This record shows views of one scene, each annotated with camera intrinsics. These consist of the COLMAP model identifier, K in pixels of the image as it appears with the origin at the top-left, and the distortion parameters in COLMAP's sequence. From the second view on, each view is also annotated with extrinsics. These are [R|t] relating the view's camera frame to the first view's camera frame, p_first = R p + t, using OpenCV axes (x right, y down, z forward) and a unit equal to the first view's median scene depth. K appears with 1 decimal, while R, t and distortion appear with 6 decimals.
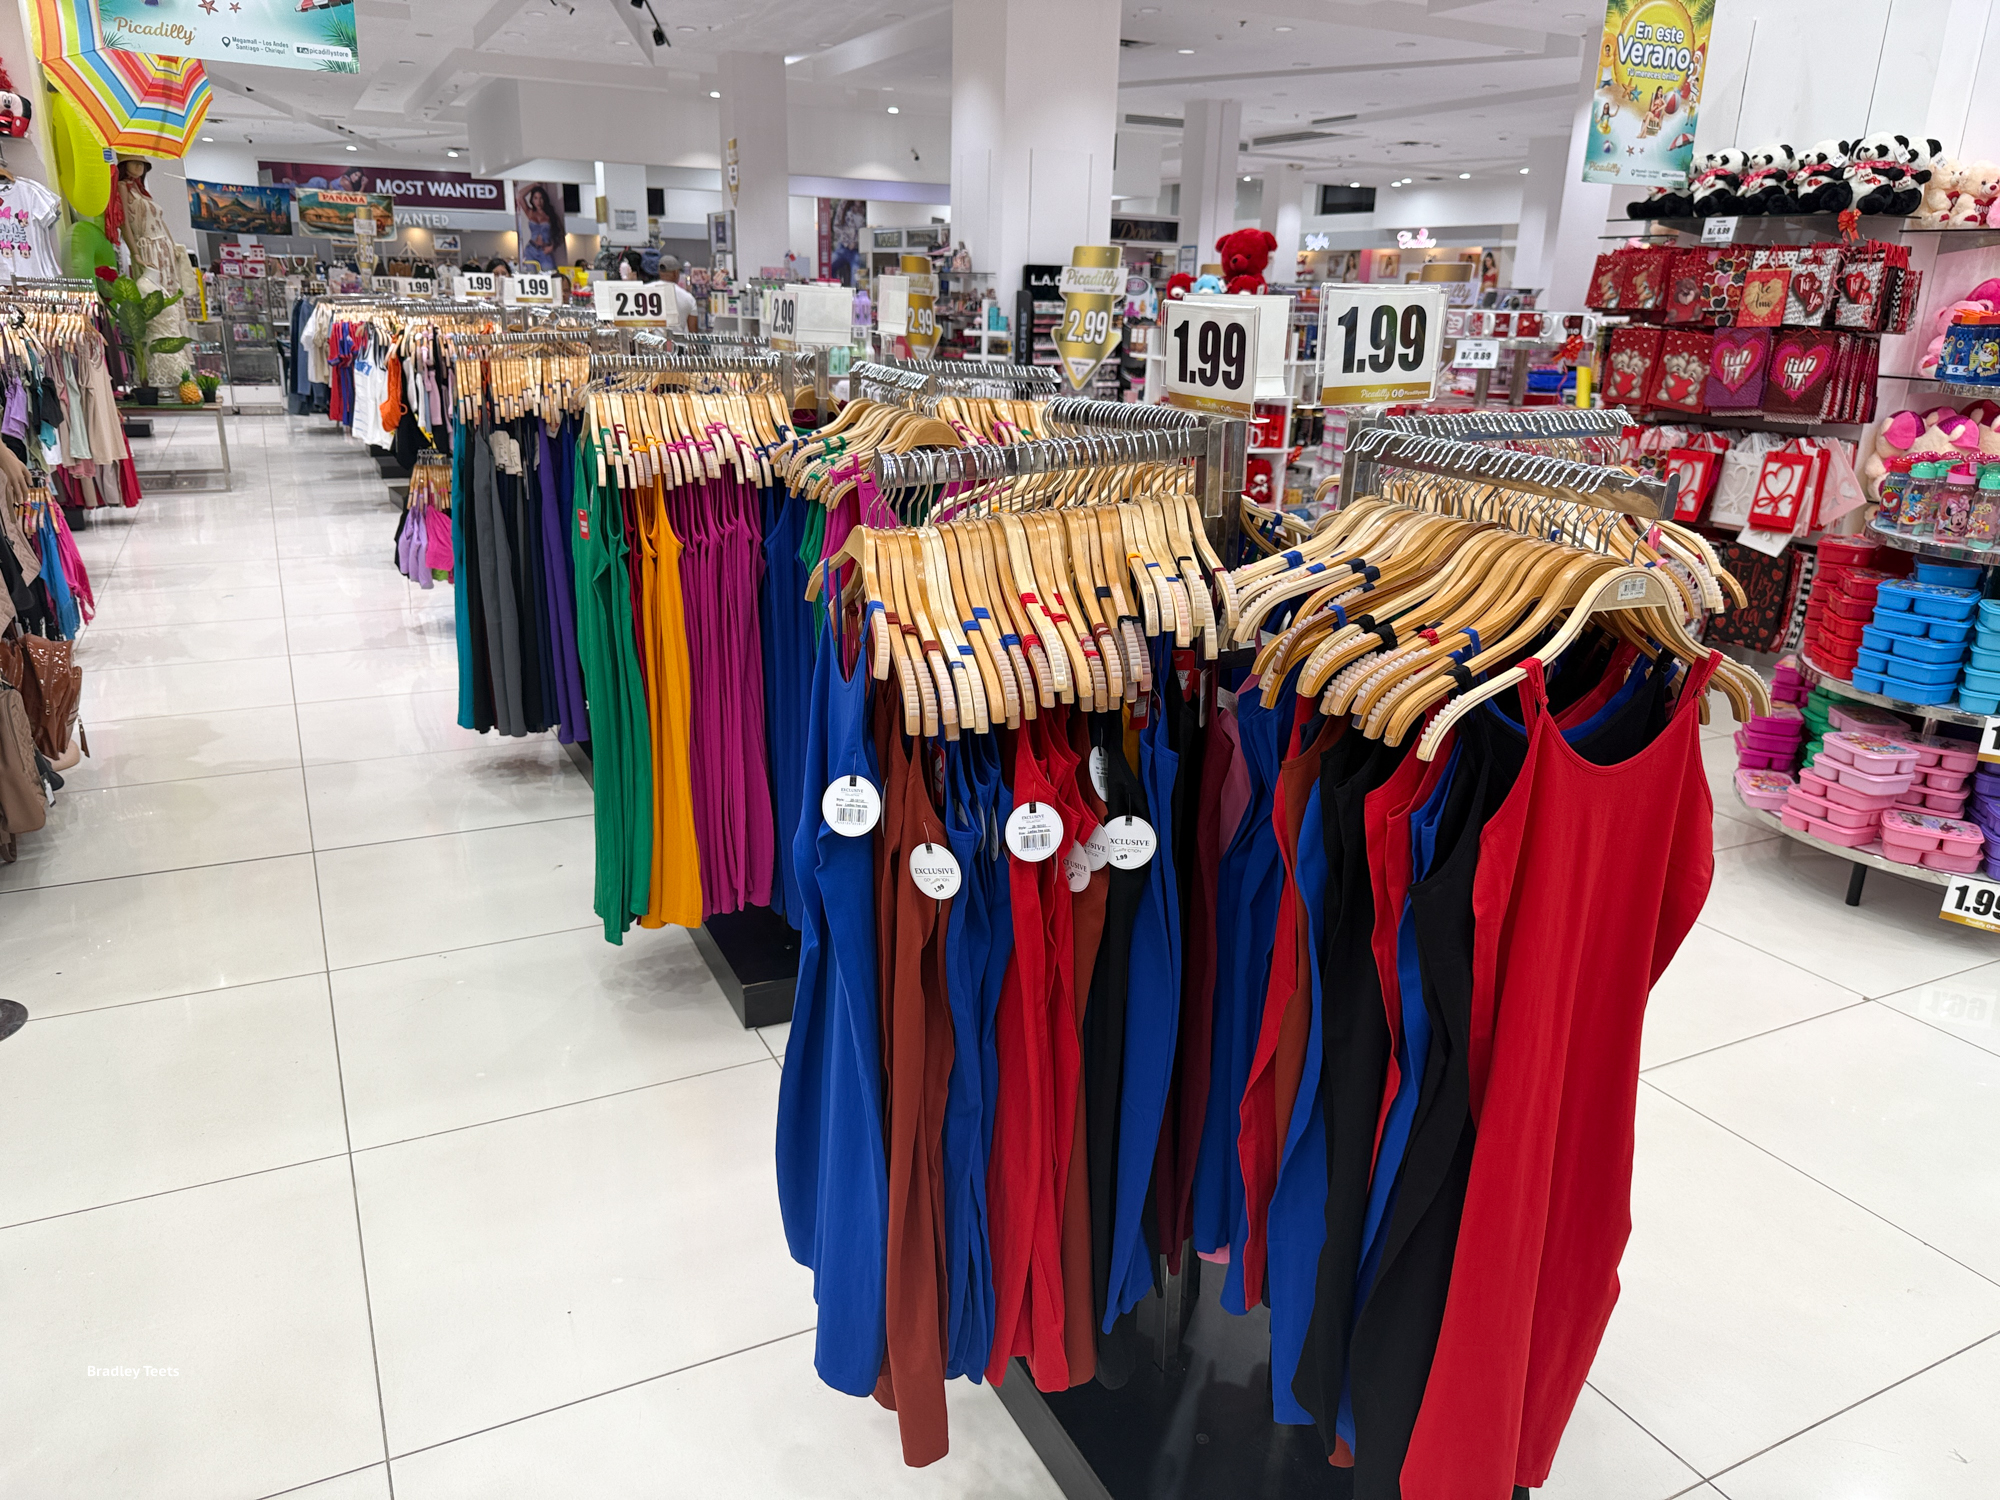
lens RADIAL K [[1419.2, 0, 1000.0], [0, 1419.2, 750.0], [0, 0, 1]] dist [0.095104, -0.140794]
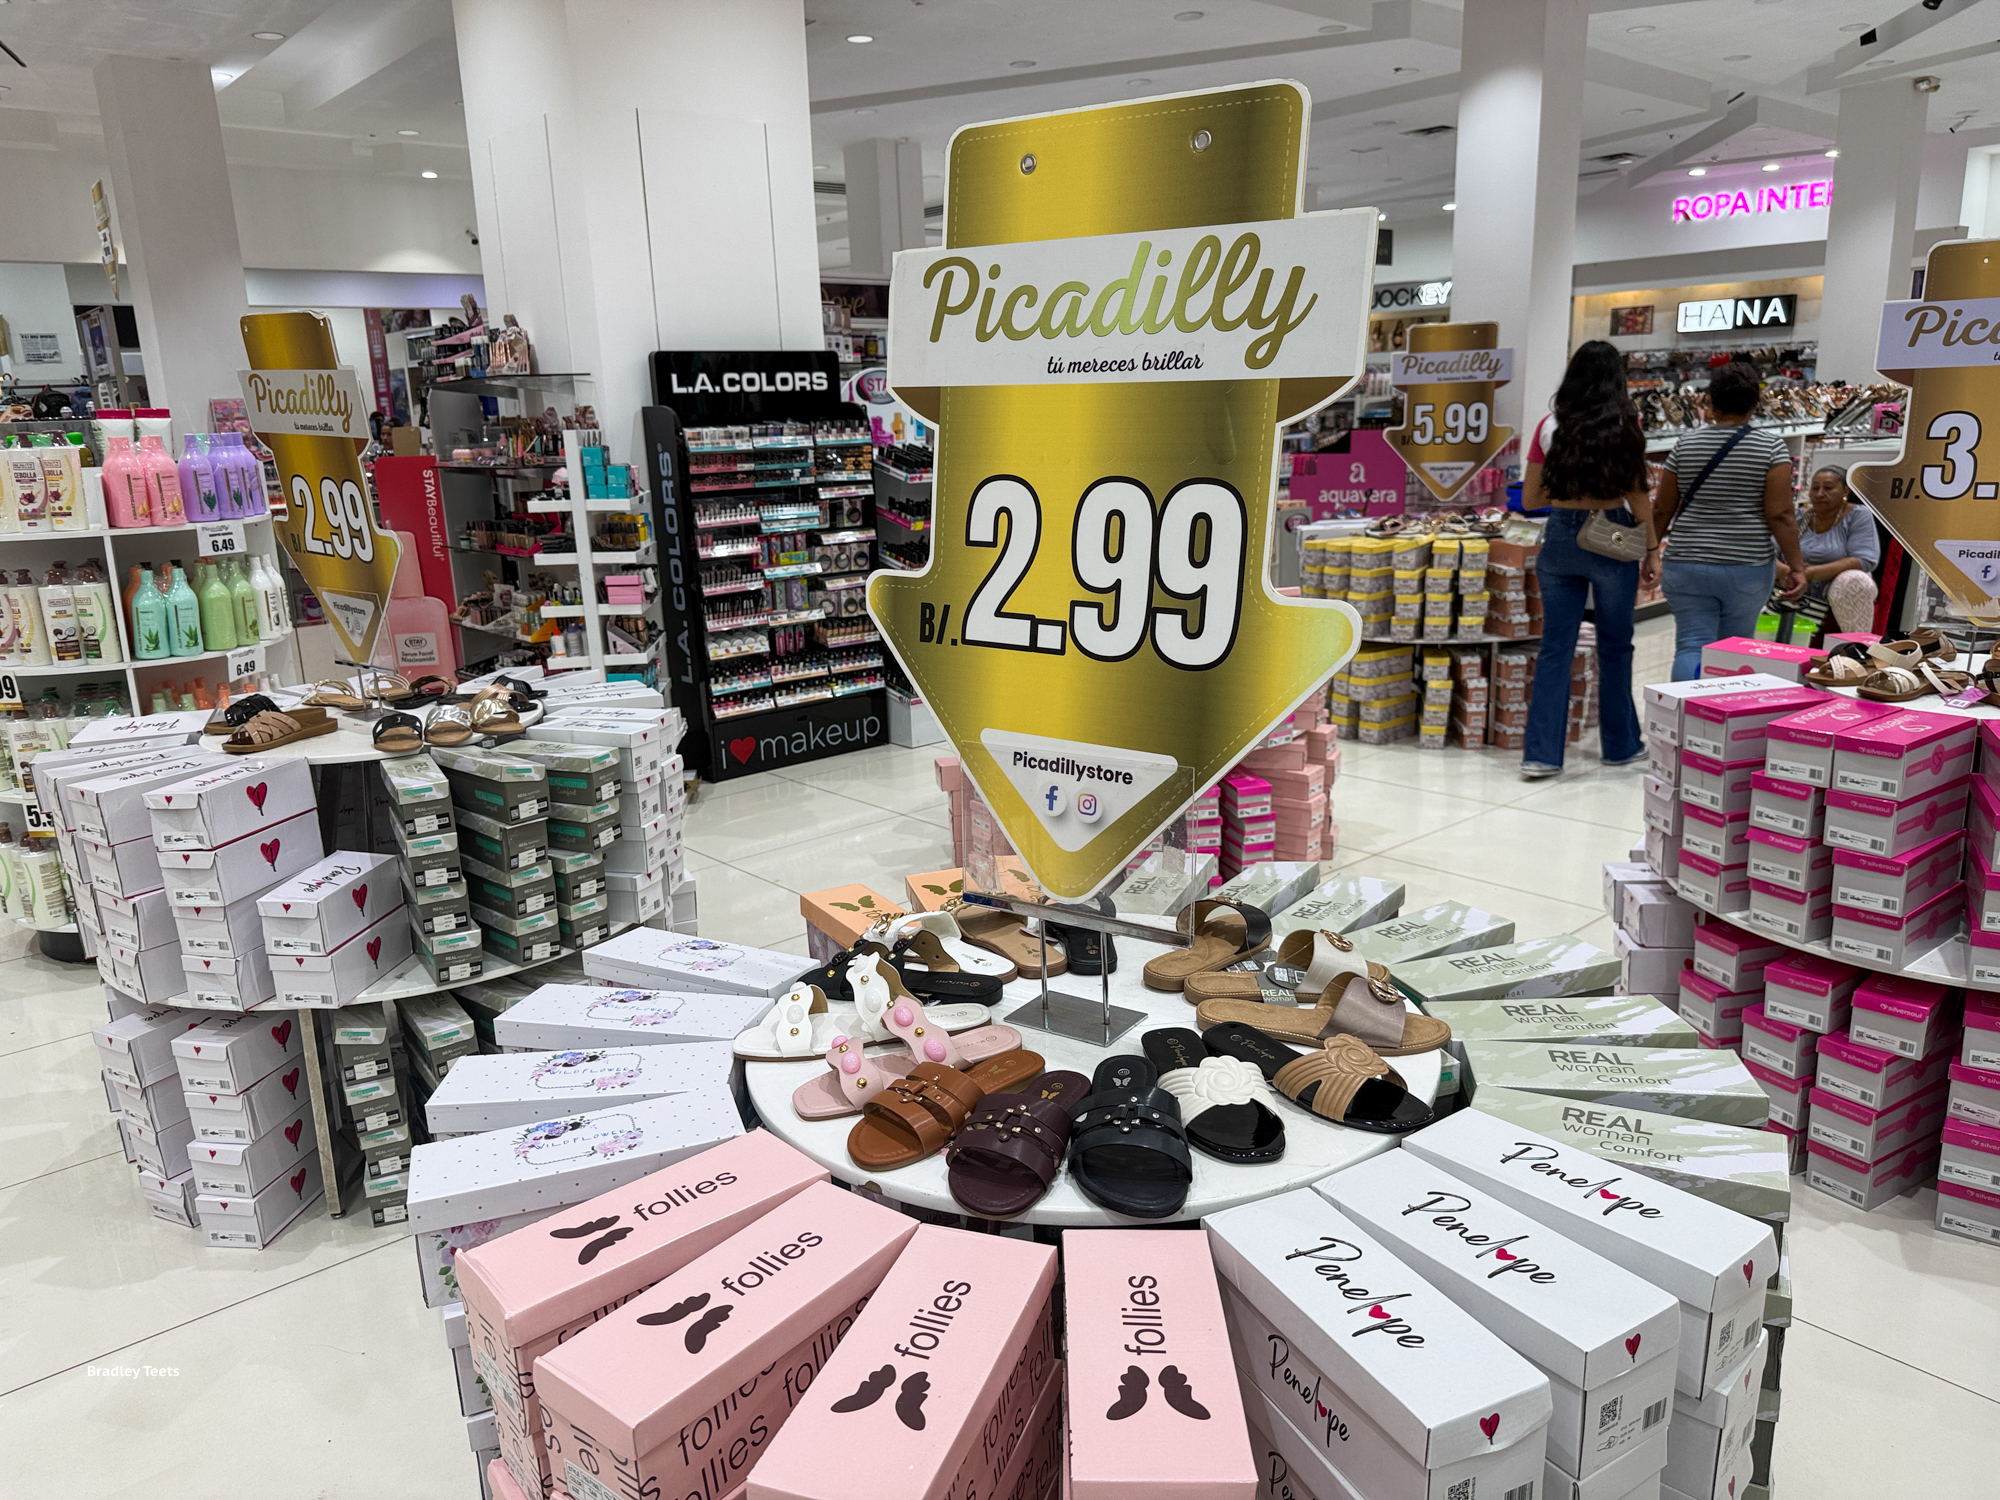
lens RADIAL K [[1419.2, 0, 1000.0], [0, 1419.2, 750.0], [0, 0, 1]] dist [0.095104, -0.140794]
pose [[0.966384, -0.117738, 0.228561, 0.004780], [0.133720, 0.989453, -0.055691, -0.171231], [-0.219593, 0.084382, 0.971935, 0.537346]]
